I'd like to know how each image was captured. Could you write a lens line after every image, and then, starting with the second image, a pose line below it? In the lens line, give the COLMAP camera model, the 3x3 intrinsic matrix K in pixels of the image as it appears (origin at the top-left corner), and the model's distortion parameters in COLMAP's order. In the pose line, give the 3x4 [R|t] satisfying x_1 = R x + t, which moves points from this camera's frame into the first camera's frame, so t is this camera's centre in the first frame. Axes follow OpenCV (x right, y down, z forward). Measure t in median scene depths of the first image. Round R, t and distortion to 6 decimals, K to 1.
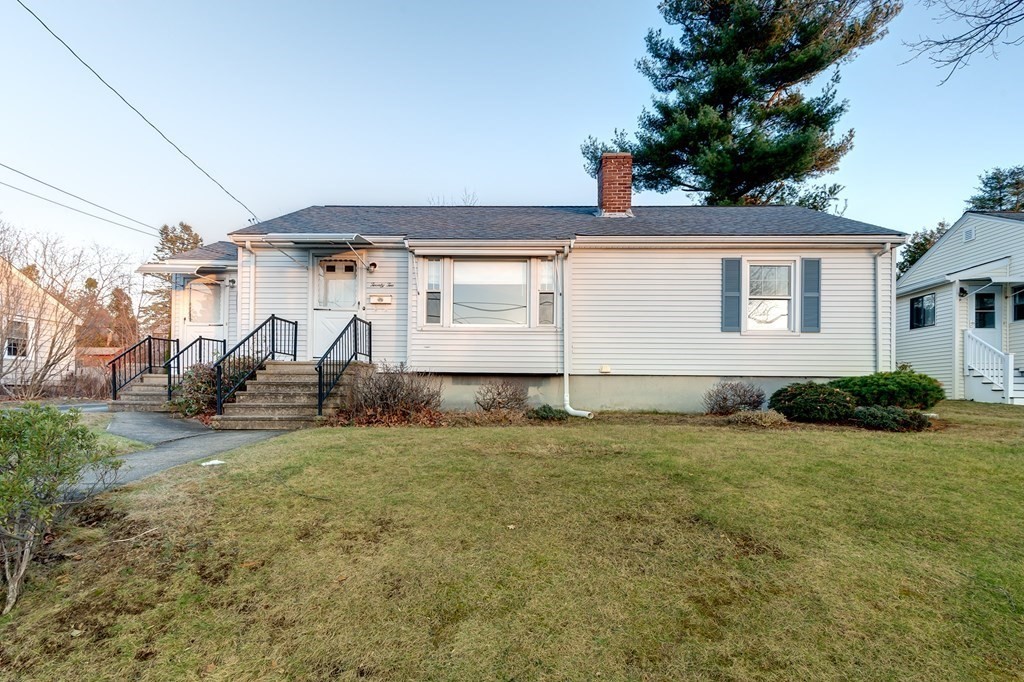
lens RADIAL K [[480.8, 0, 541.9], [0, 480.8, 385.4], [0, 0, 1]] dist [0.010729, 0.000798]
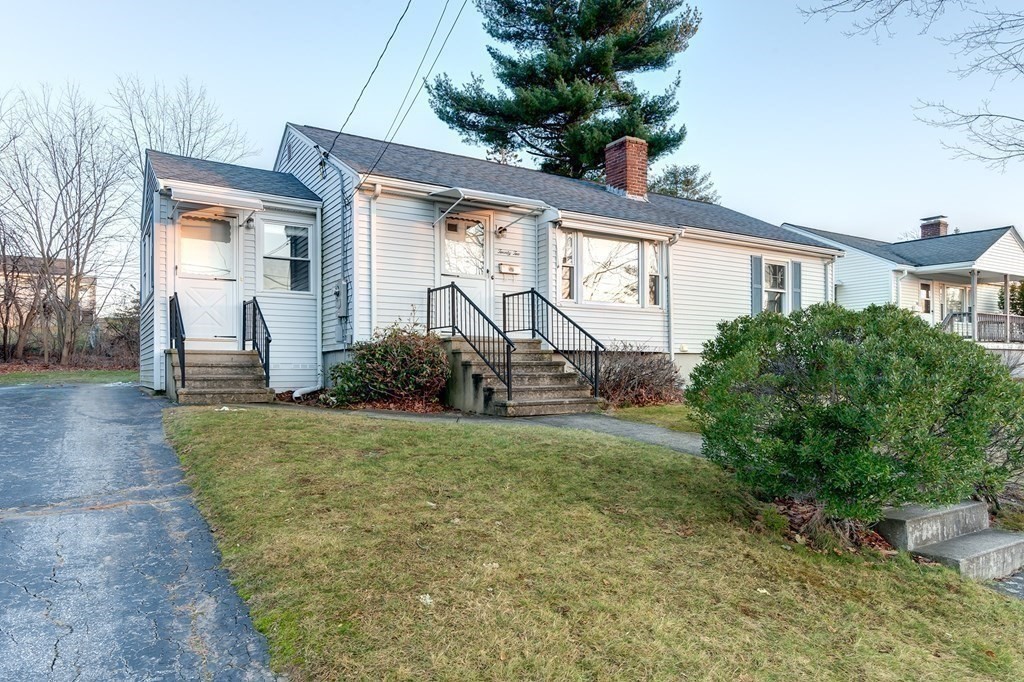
lens RADIAL K [[602.1, 0, 514.2], [0, 602.1, 351.9], [0, 0, 1]] dist [0.002386, -0.001570]
pose [[0.858004, 0.005475, 0.513613, -0.894044], [-0.000285, 0.999948, -0.010183, -0.012013], [-0.513642, 0.008591, 0.857961, 0.033977]]
